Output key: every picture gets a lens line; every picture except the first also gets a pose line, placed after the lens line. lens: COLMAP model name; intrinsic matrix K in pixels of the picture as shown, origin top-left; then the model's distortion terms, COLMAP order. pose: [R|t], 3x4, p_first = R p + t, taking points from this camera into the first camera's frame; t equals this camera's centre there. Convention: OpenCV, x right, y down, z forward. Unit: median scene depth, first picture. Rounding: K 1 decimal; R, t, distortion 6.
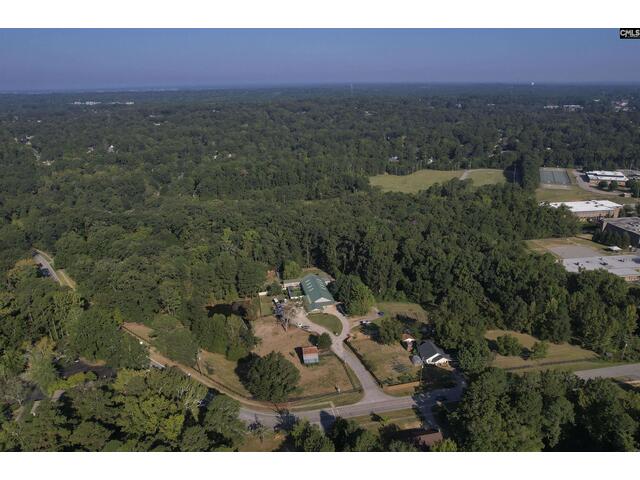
lens RADIAL K [[493.1, 0, 320.0], [0, 493.1, 240.0], [0, 0, 1]] dist [-0.054639, 0.006937]
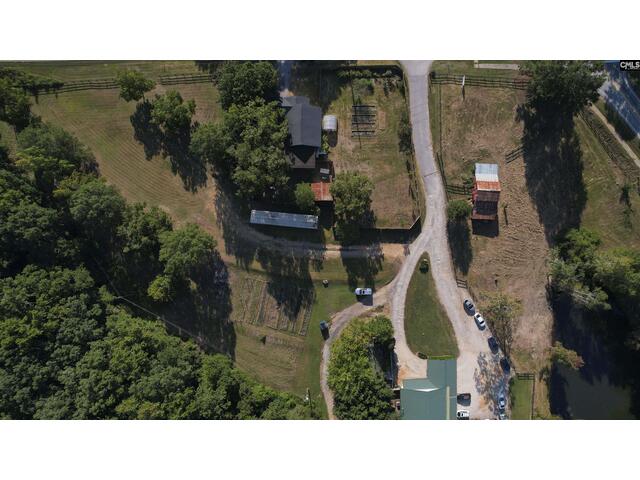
lens RADIAL K [[424.7, 0, 337.5], [0, 424.7, 243.4], [0, 0, 1]] dist [-0.088728, 0.079870]
pose [[-0.983921, -0.177782, -0.017125, 0.123468], [0.039537, -0.310304, 0.949815, -0.233124], [-0.174173, 0.933866, 0.312343, 0.706843]]
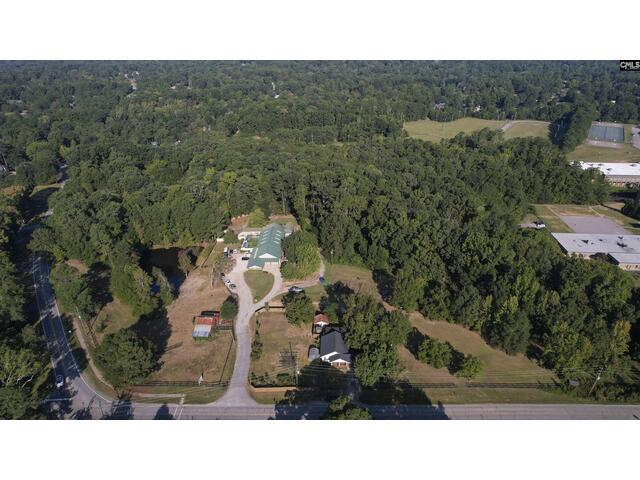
lens RADIAL K [[411.9, 0, 322.8], [0, 411.9, 237.0], [0, 0, 1]] dist [-0.078153, 0.068399]
pose [[0.979810, 0.100635, -0.172758, 0.226180], [-0.072317, 0.983967, 0.163033, -0.044257], [0.186395, -0.147248, 0.971378, 0.264443]]
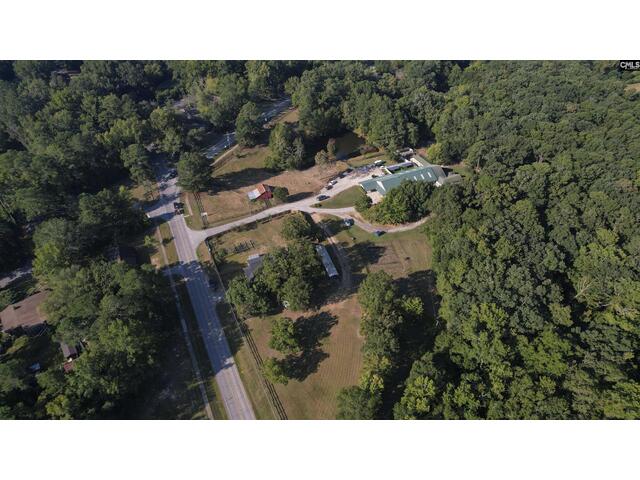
lens RADIAL K [[411.9, 0, 322.8], [0, 411.9, 237.0], [0, 0, 1]] dist [-0.078153, 0.068399]
pose [[0.238509, 0.656982, -0.715184, 0.551918], [-0.303950, 0.749938, 0.587543, -0.204721], [0.922349, 0.077245, 0.378557, 0.596922]]
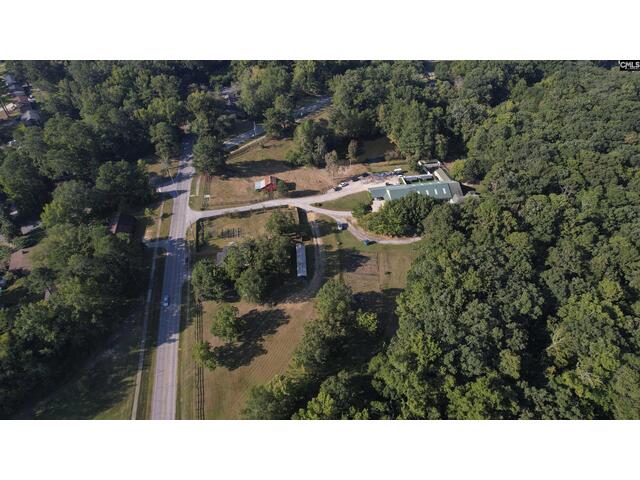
lens RADIAL K [[411.9, 0, 322.8], [0, 411.9, 237.0], [0, 0, 1]] dist [-0.078153, 0.068399]
pose [[-0.008809, 0.679732, -0.733407, 0.561318], [-0.309598, 0.695544, 0.648358, -0.246003], [0.950827, 0.232773, 0.204316, 0.724441]]
